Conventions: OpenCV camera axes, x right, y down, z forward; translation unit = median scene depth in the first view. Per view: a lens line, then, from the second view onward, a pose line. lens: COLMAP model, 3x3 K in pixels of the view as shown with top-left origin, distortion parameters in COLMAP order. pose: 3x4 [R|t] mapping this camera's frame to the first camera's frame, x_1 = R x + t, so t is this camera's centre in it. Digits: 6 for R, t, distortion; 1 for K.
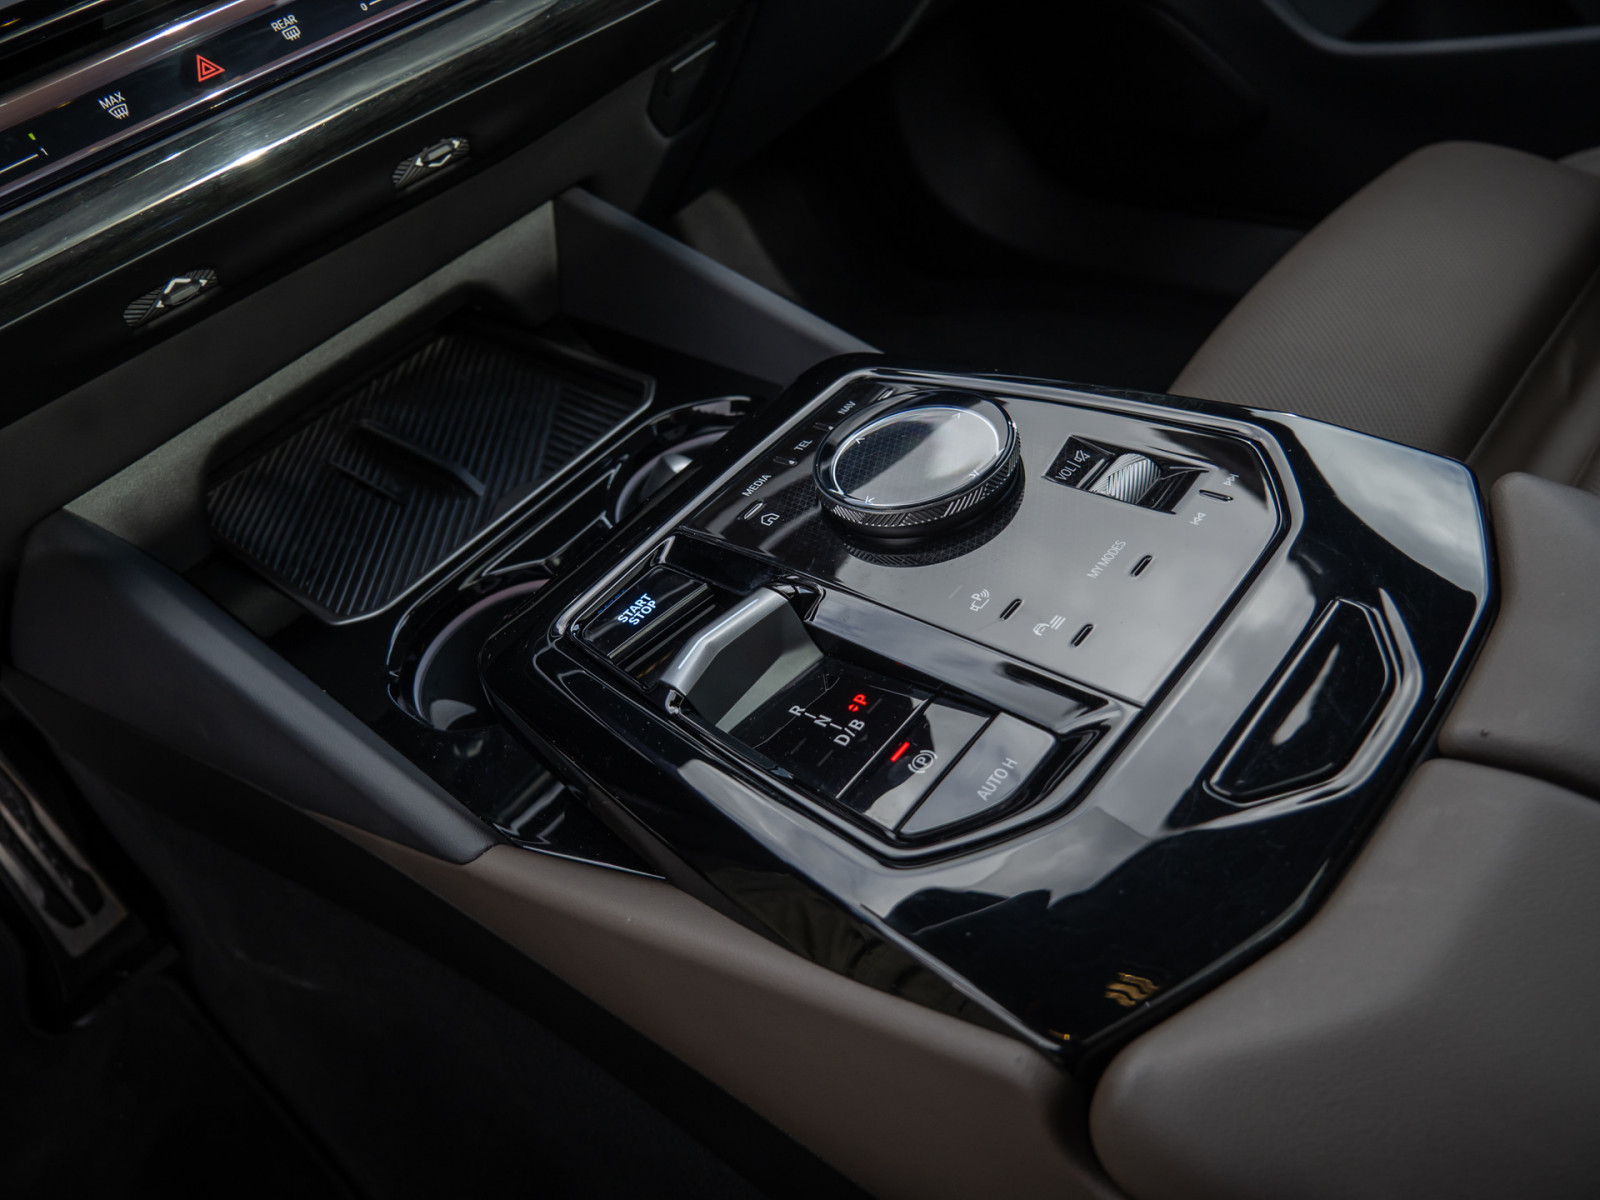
lens RADIAL K [[1155.8, 0, 790.4], [0, 1155.8, 600.7], [0, 0, 1]] dist [-0.036359, -0.002987]
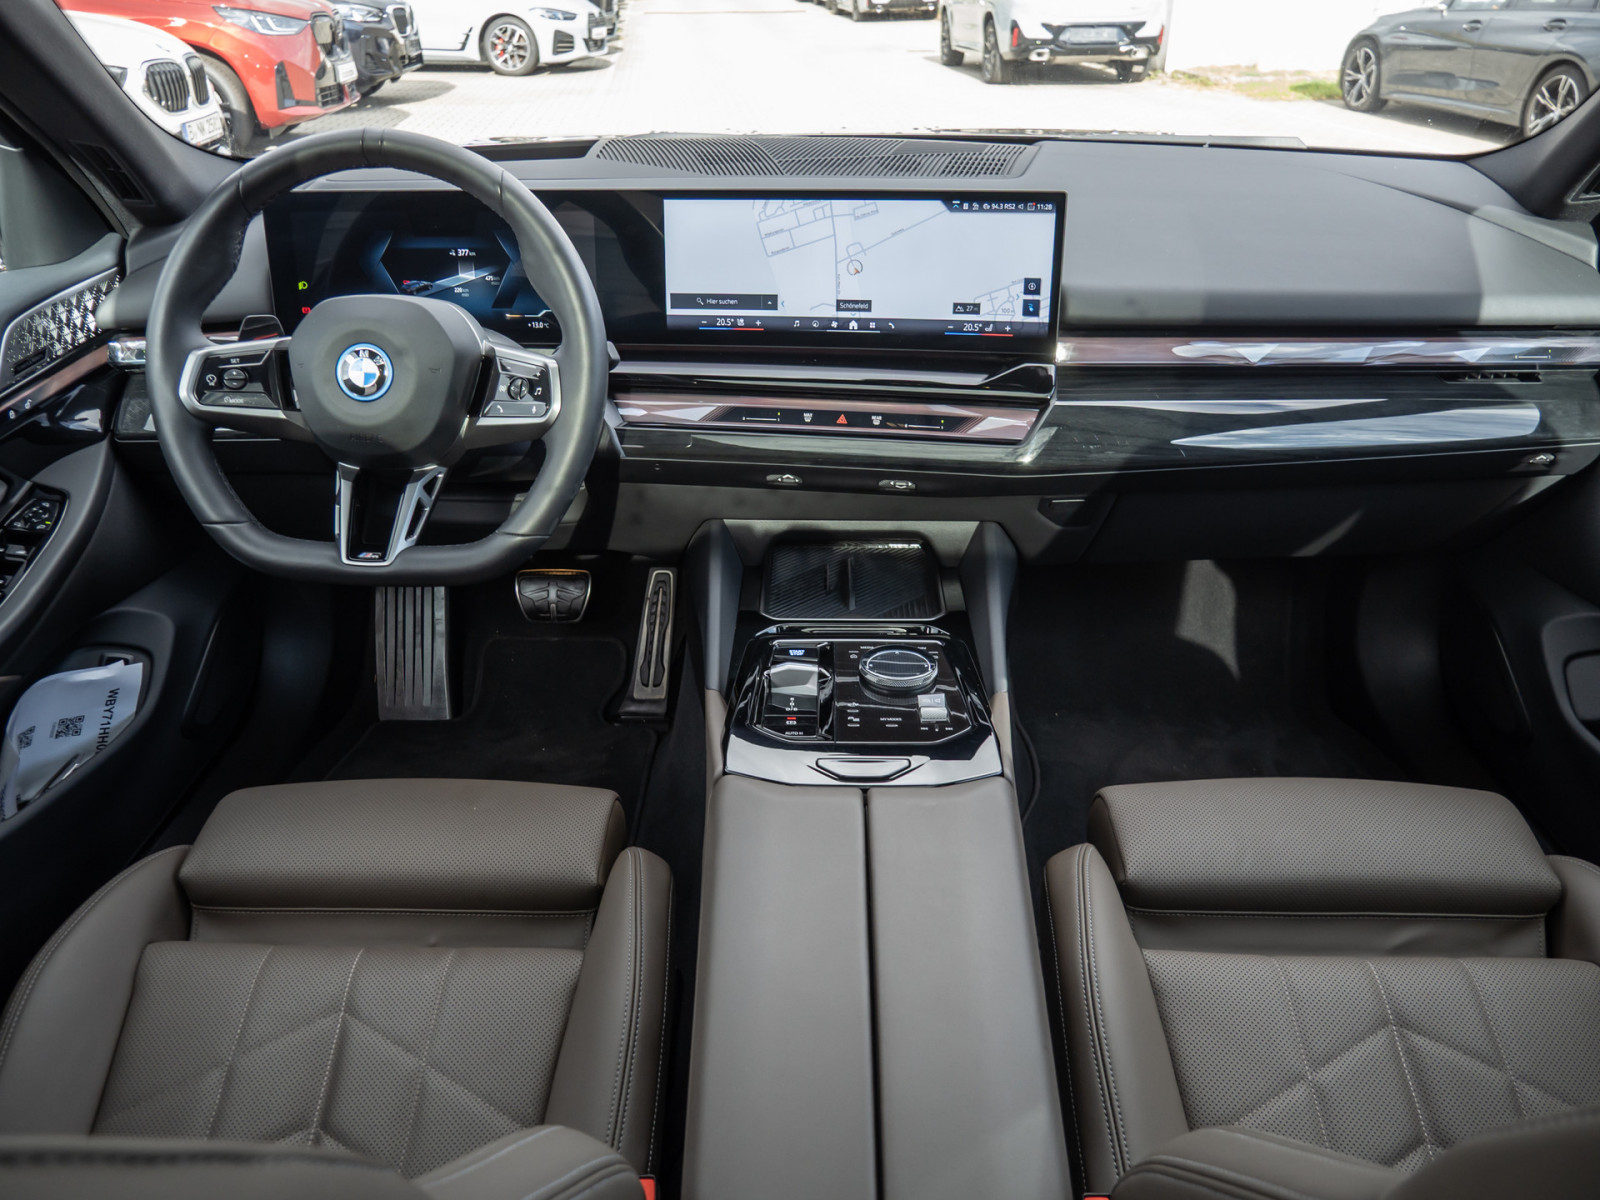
lens RADIAL K [[1155.8, 0, 797.4], [0, 1155.8, 599.4], [0, 0, 1]] dist [-0.036359, -0.002987]
pose [[0.630373, 0.539815, -0.557880, 0.869144], [-0.621479, 0.781566, 0.054021, -0.156027], [0.465181, 0.312657, 0.828162, -0.879096]]
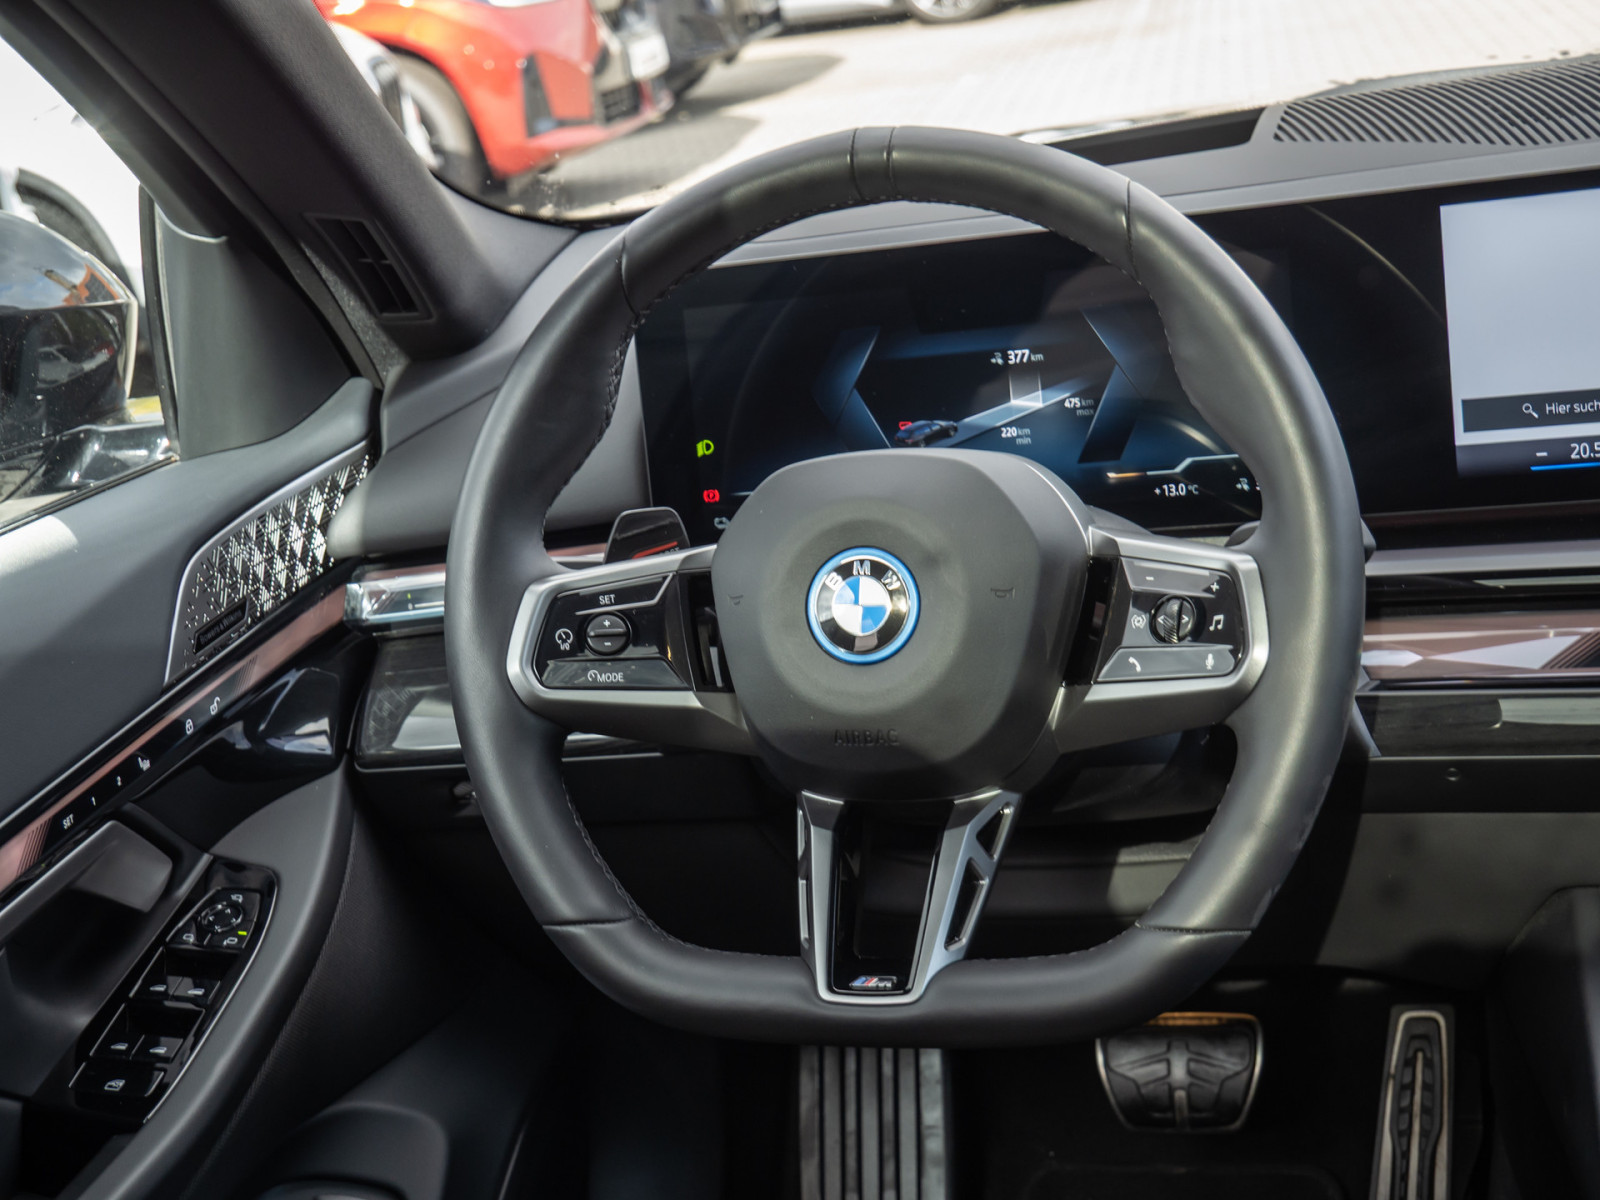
lens RADIAL K [[2509.2, 0, 800.4], [0, 2509.2, 610.1], [0, 0, 1]] dist [0.003696, 0.000000]
pose [[0.435900, 0.389236, -0.811472, 0.797591], [-0.568325, 0.818175, 0.087163, -0.060533], [0.697853, 0.423185, 0.577854, -0.957339]]
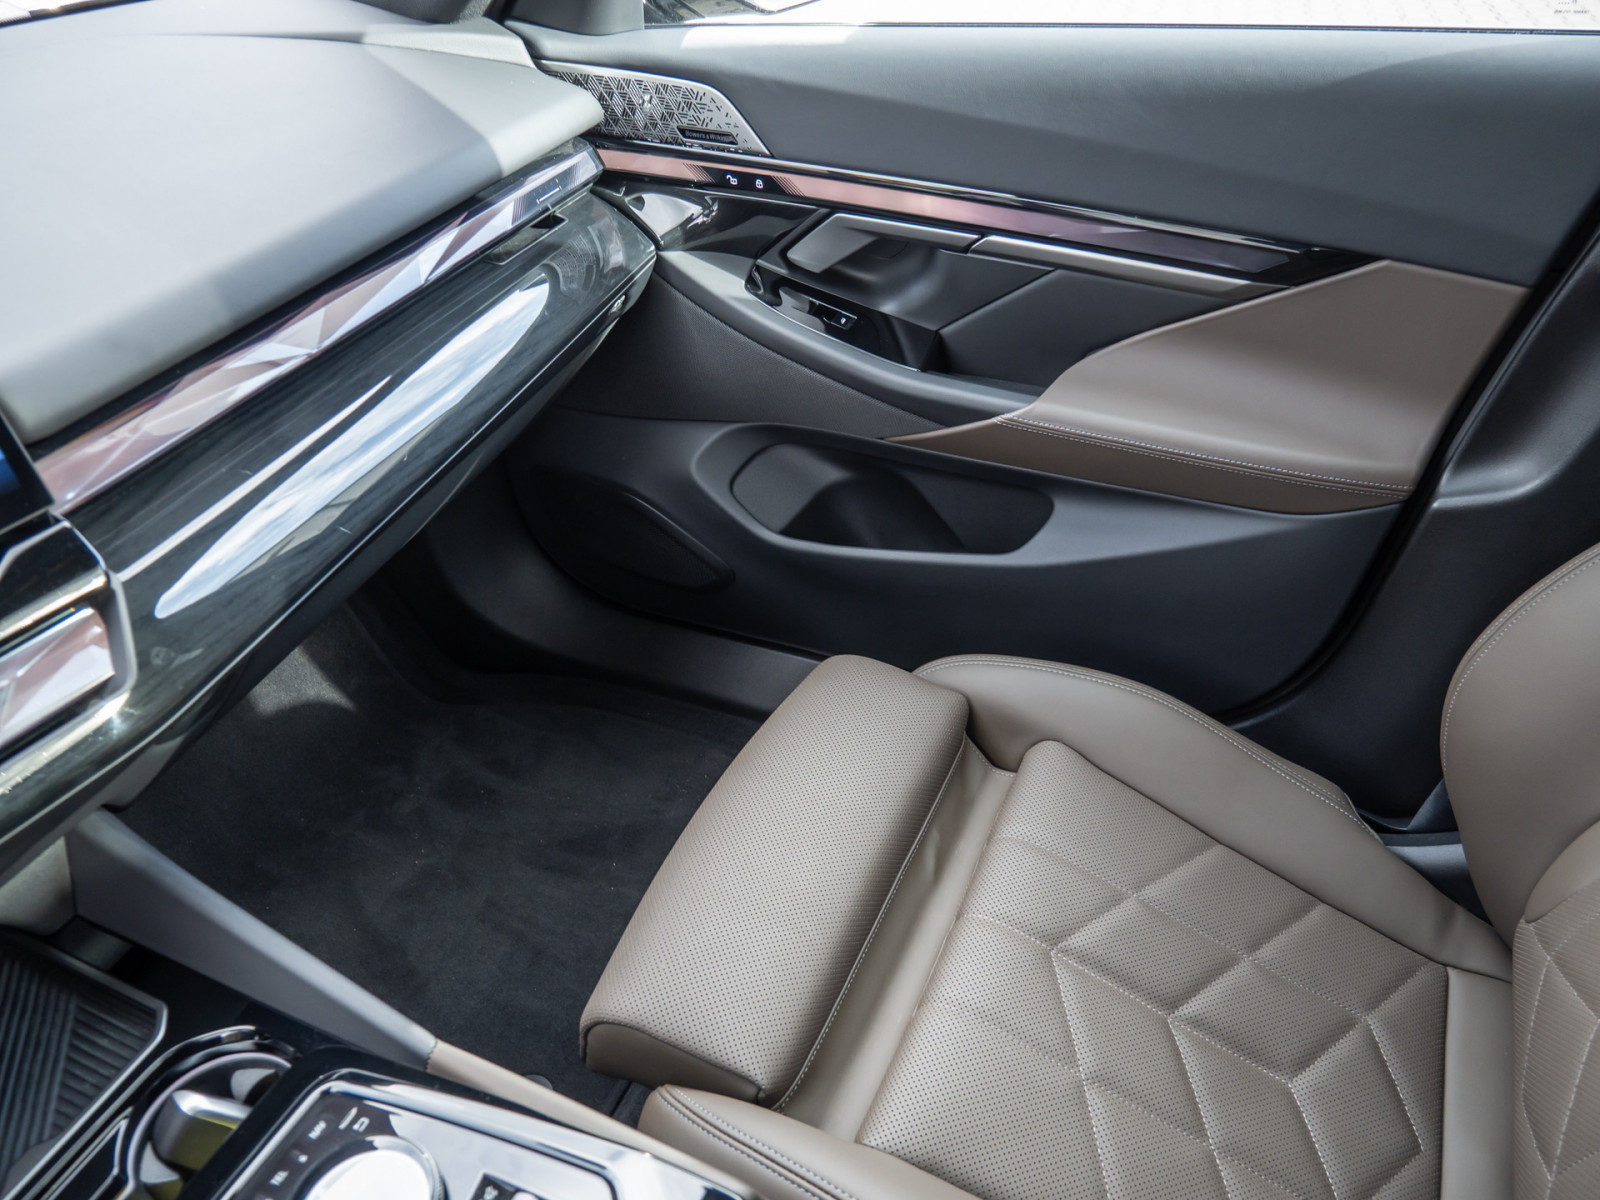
lens RADIAL K [[1155.8, 0, 798.3], [0, 1155.8, 610.4], [0, 0, 1]] dist [-0.036359, -0.002987]
pose [[0.942565, -0.041414, 0.331444, 0.111123], [0.086588, 0.988659, -0.122705, -0.380421], [-0.322604, 0.144357, 0.935461, -0.292773]]
